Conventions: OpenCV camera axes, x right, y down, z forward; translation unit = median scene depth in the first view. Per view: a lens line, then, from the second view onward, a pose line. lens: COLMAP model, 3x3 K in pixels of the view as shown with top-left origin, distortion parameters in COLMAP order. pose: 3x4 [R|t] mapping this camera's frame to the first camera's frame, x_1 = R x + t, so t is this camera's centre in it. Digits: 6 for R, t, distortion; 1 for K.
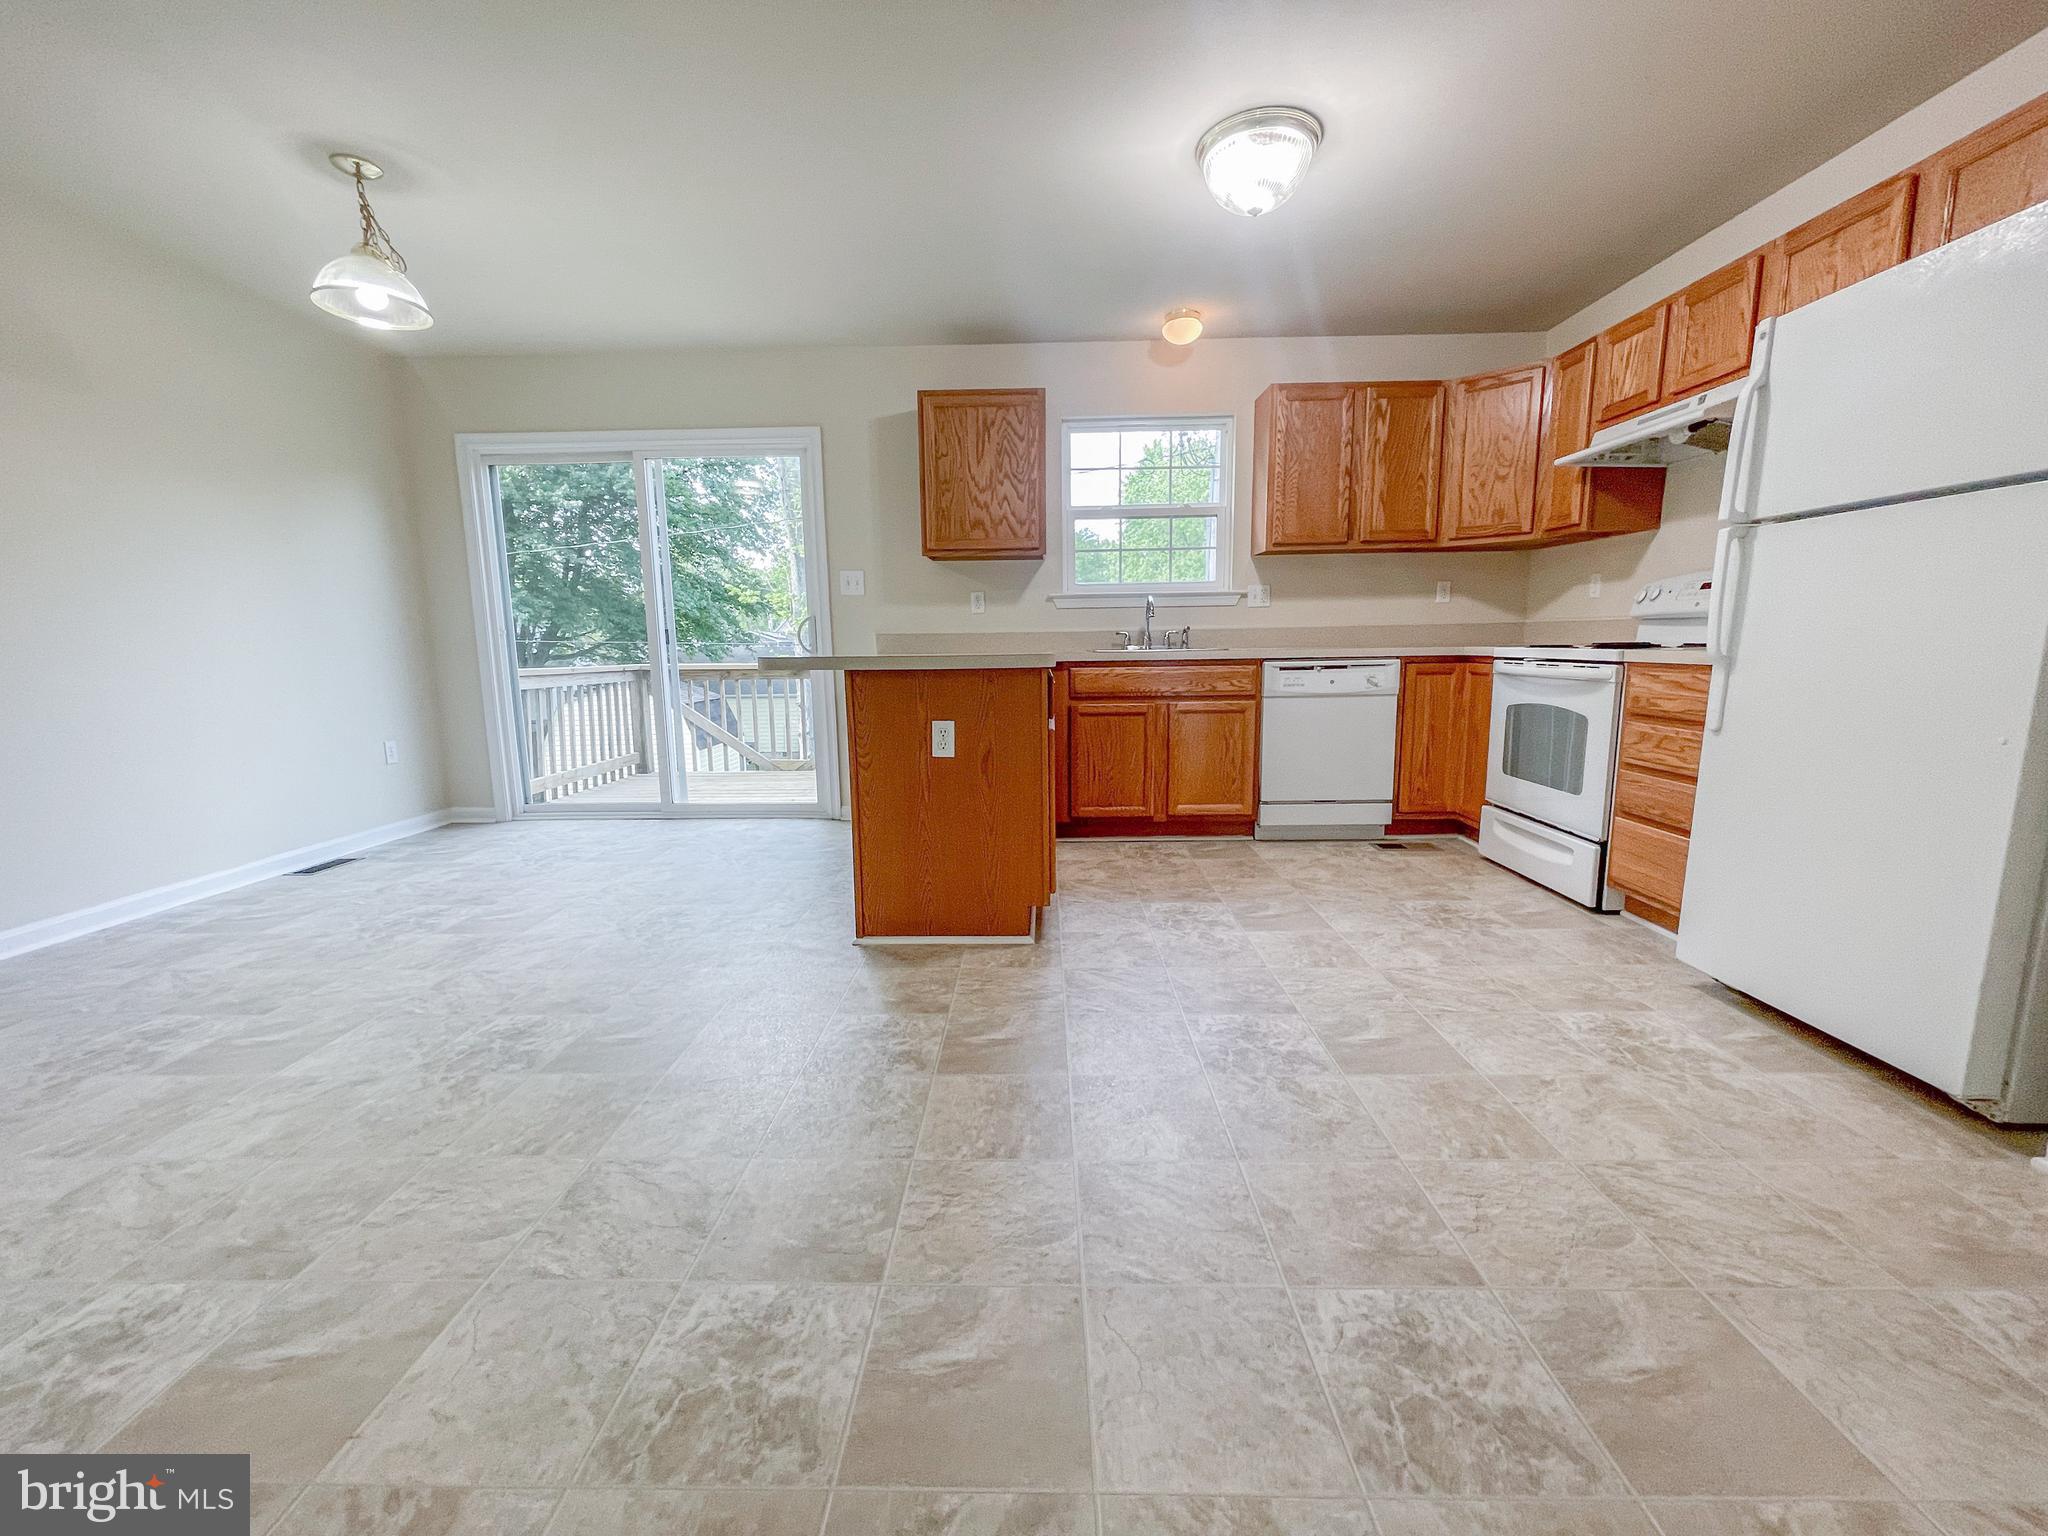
lens RADIAL K [[821.6, 0, 1030.6], [0, 821.6, 772.5], [0, 0, 1]] dist [-0.001420, -0.000403]
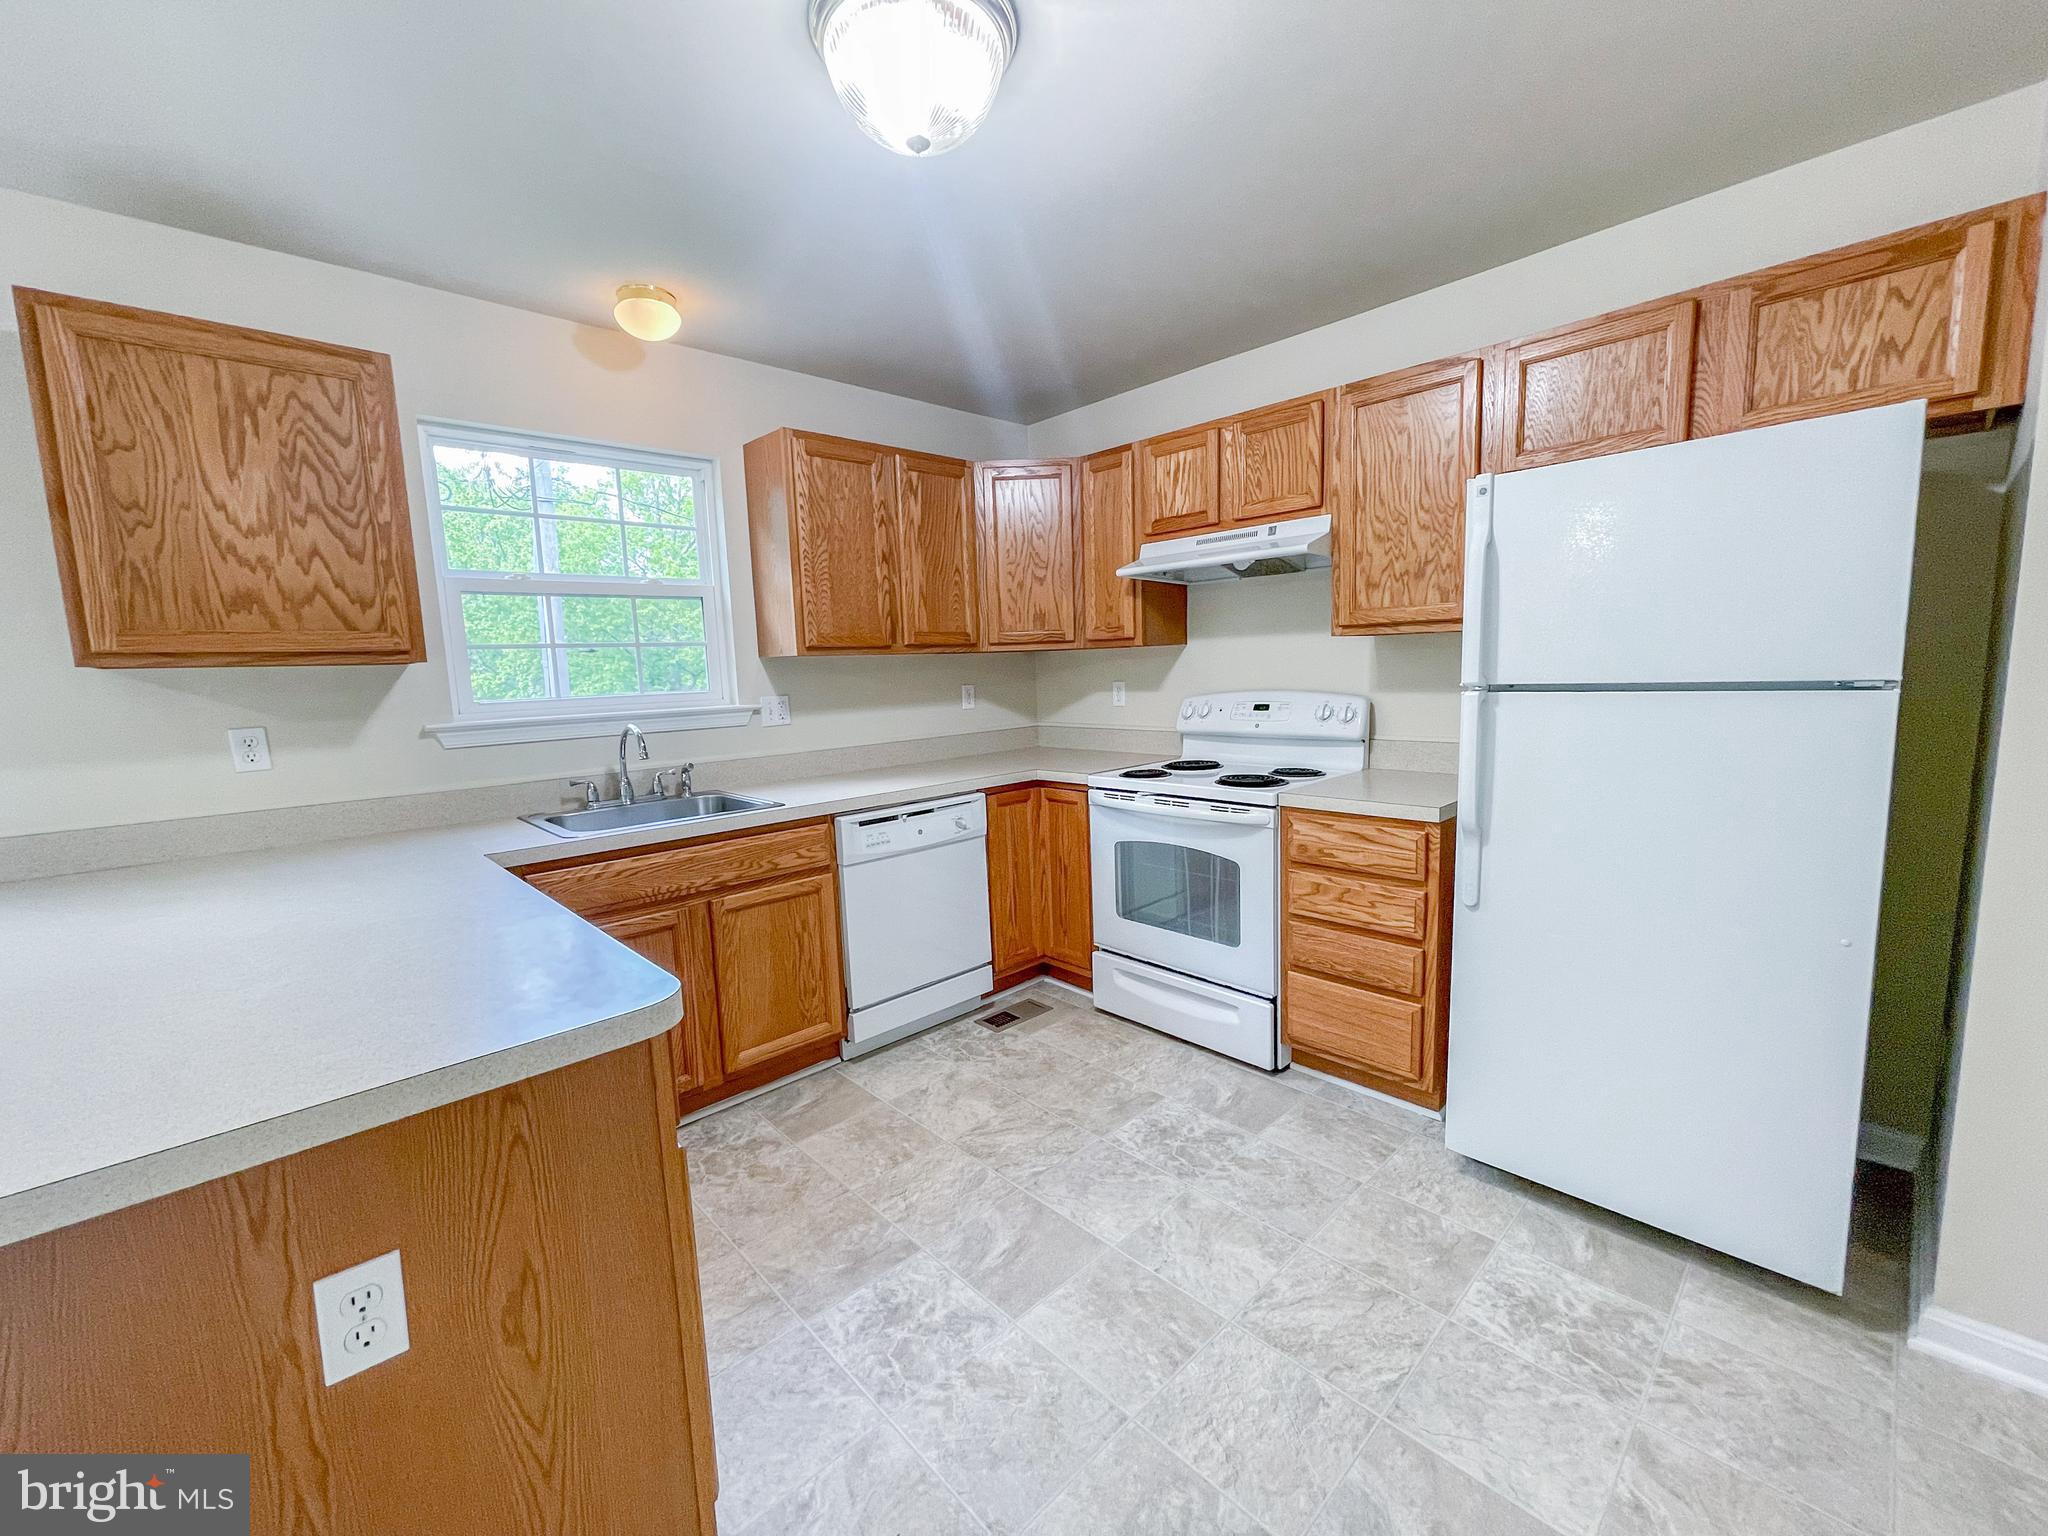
lens RADIAL K [[821.6, 0, 1022.2], [0, 821.6, 770.9], [0, 0, 1]] dist [-0.001420, -0.000403]
pose [[0.717903, -0.098232, 0.689177, -0.090013], [0.134834, 0.990868, 0.000779, -0.165912], [-0.682960, 0.092365, 0.724592, 0.409178]]
